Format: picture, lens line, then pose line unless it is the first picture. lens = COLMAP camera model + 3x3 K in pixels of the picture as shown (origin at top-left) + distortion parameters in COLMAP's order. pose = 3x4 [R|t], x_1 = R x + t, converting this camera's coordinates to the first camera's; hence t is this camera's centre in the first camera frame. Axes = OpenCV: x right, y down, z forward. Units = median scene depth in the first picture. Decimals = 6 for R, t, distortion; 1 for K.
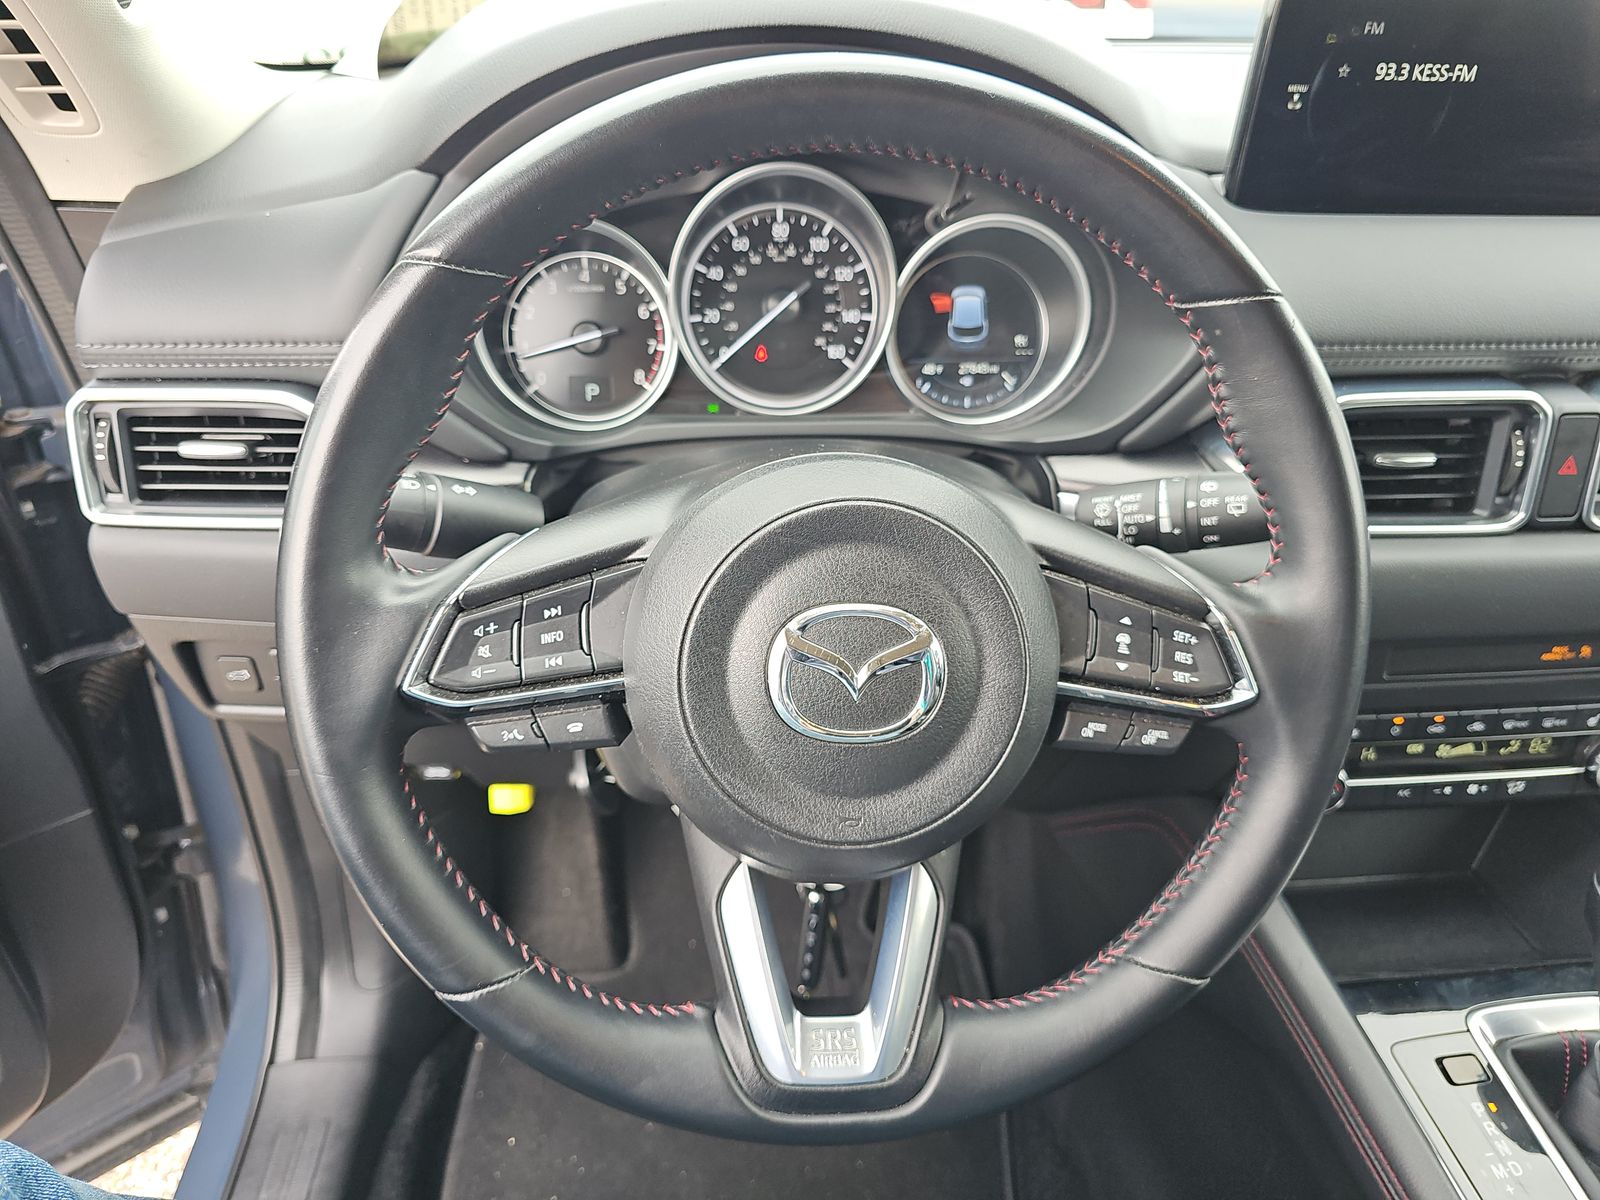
lens RADIAL K [[1069.2, 0, 803.0], [0, 1069.2, 595.6], [0, 0, 1]] dist [0.017901, -0.023295]
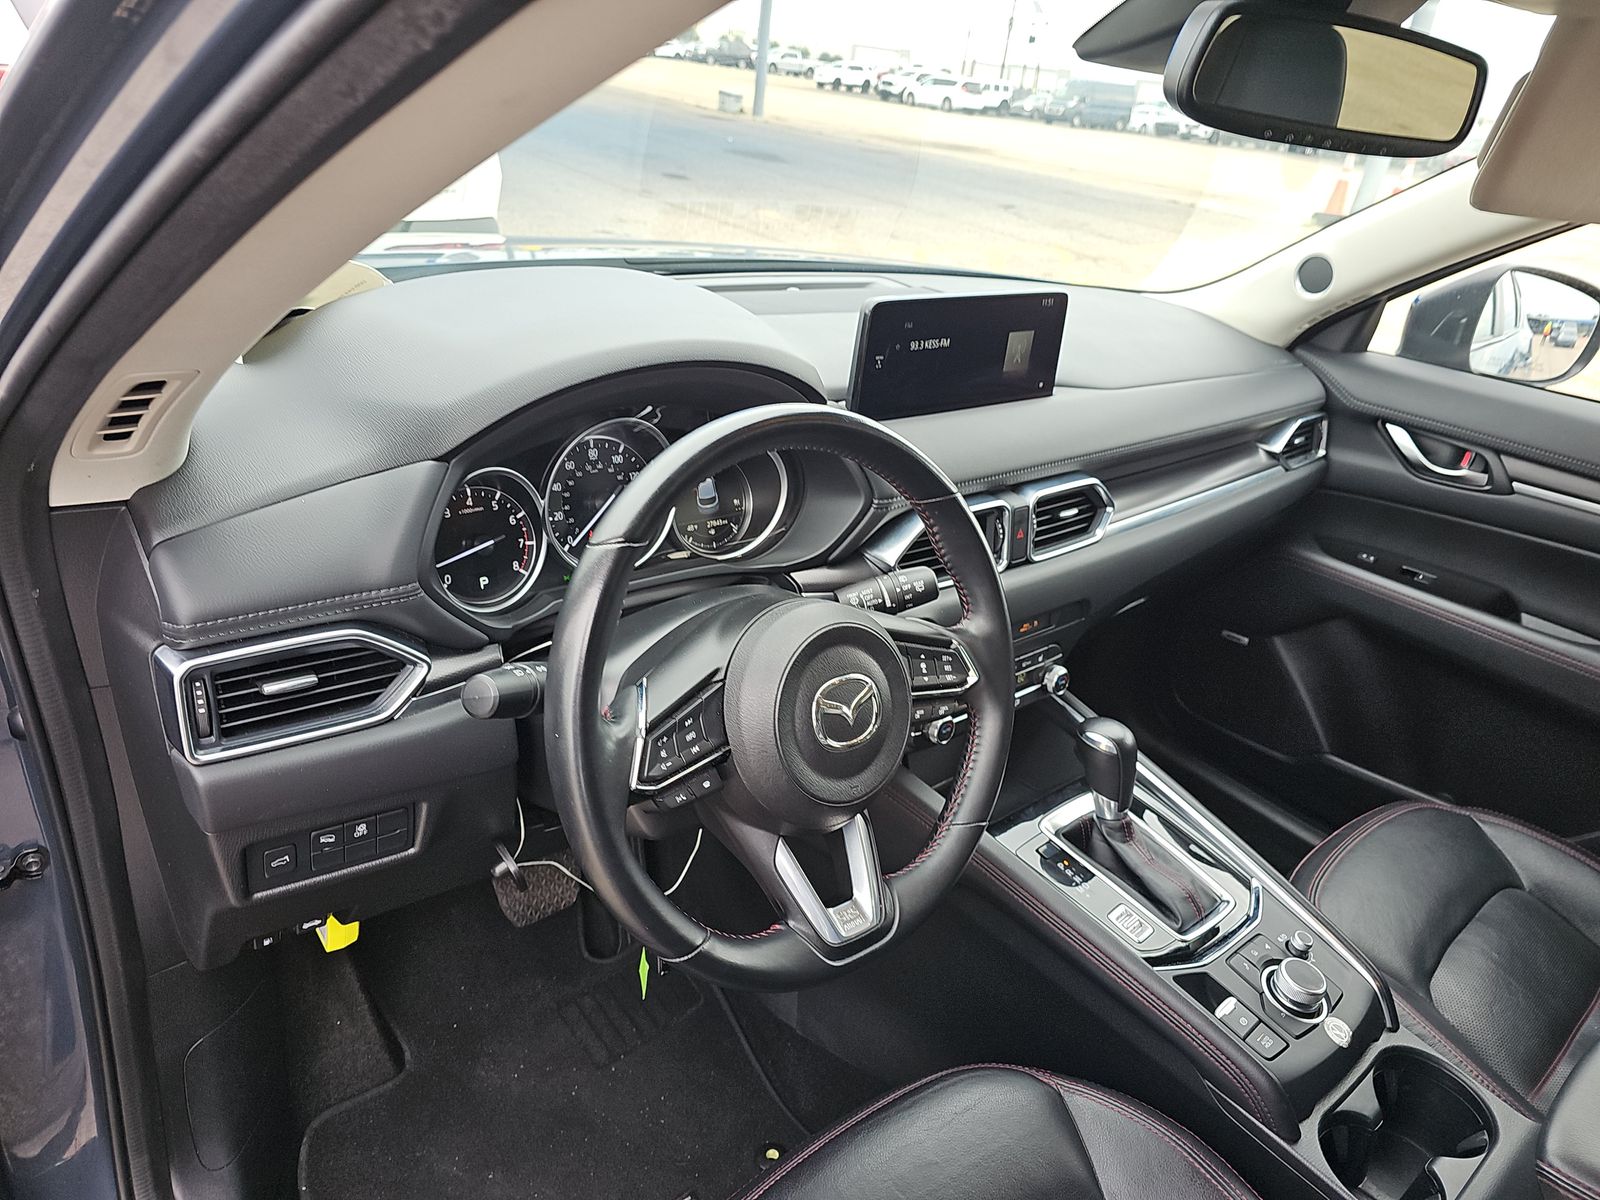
lens RADIAL K [[1069.2, 0, 789.7], [0, 1069.2, 607.2], [0, 0, 1]] dist [0.017901, -0.023295]
pose [[0.817415, -0.190925, 0.543488, -0.641233], [0.214272, 0.976553, 0.020790, -0.106763], [-0.534714, 0.099460, 0.839159, -0.359222]]
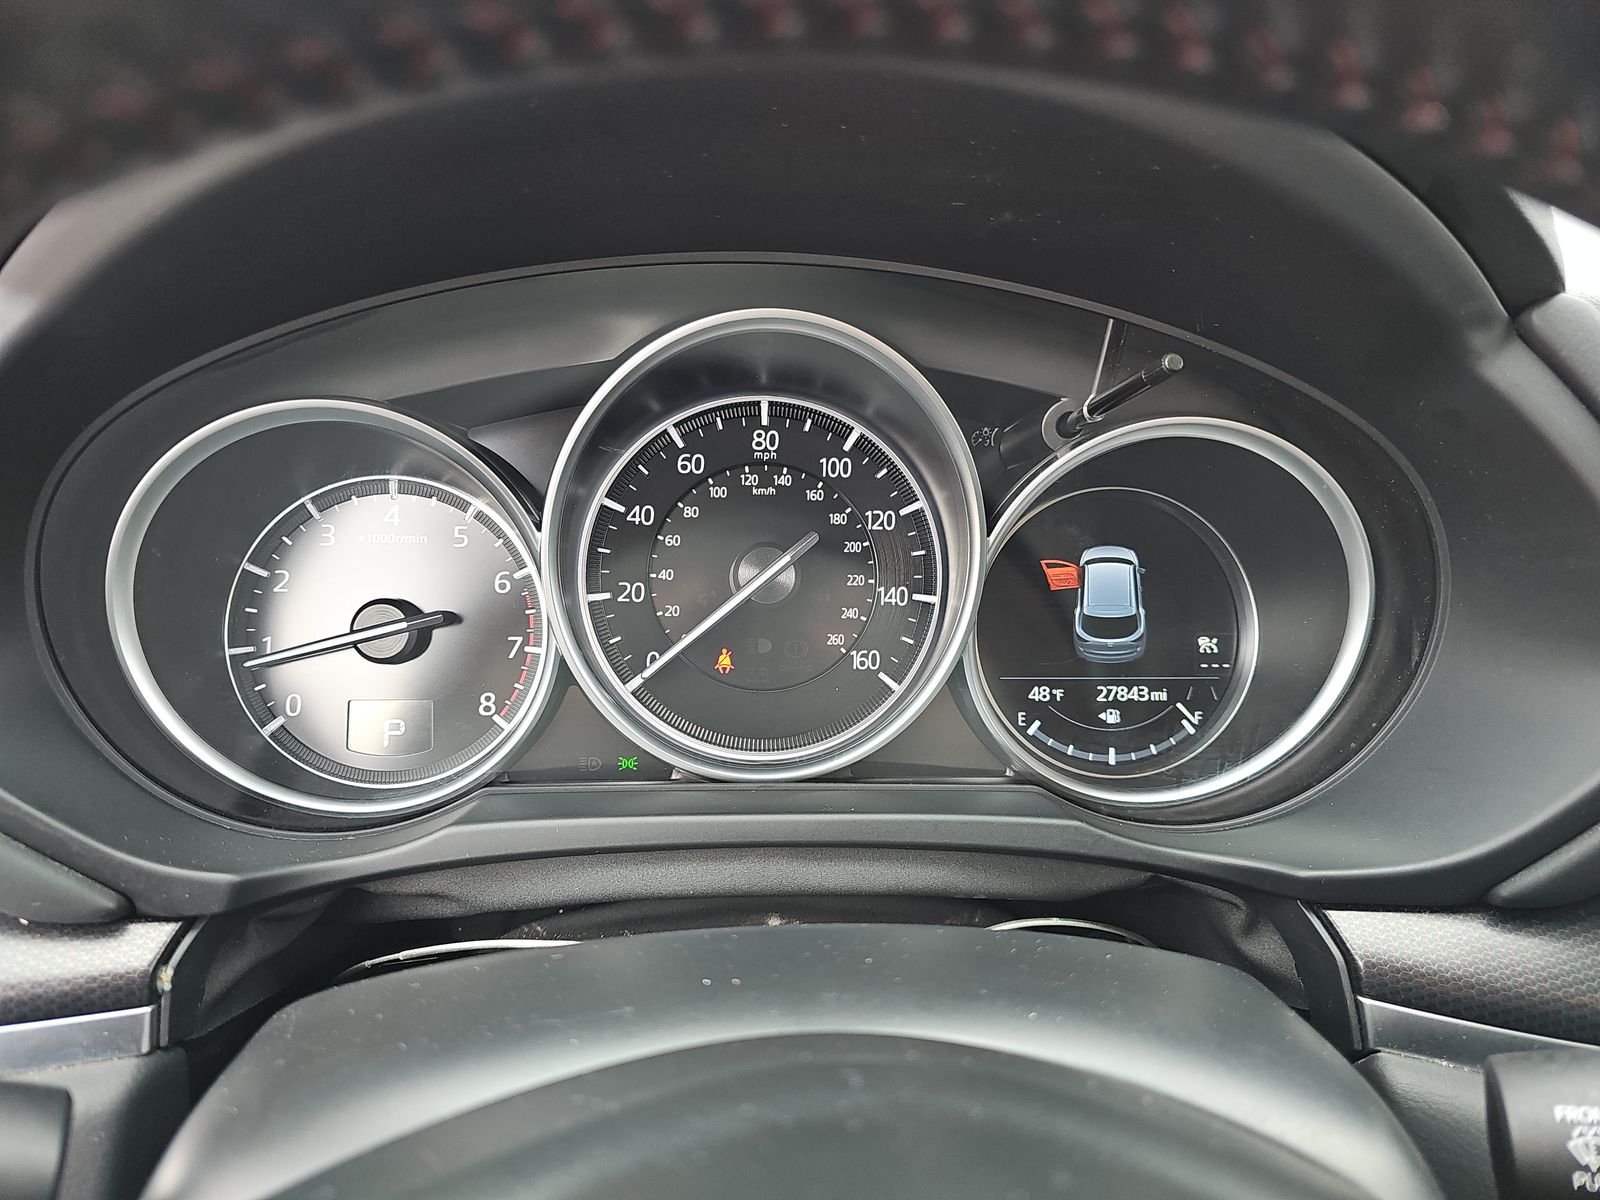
lens RADIAL K [[1069.2, 0, 814.7], [0, 1069.2, 566.6], [0, 0, 1]] dist [0.017901, -0.023295]
pose [[0.999856, 0.016912, 0.001375, 0.004358], [-0.016134, 0.972702, -0.231496, -0.153932], [-0.005252, 0.231440, 0.972835, 0.486539]]
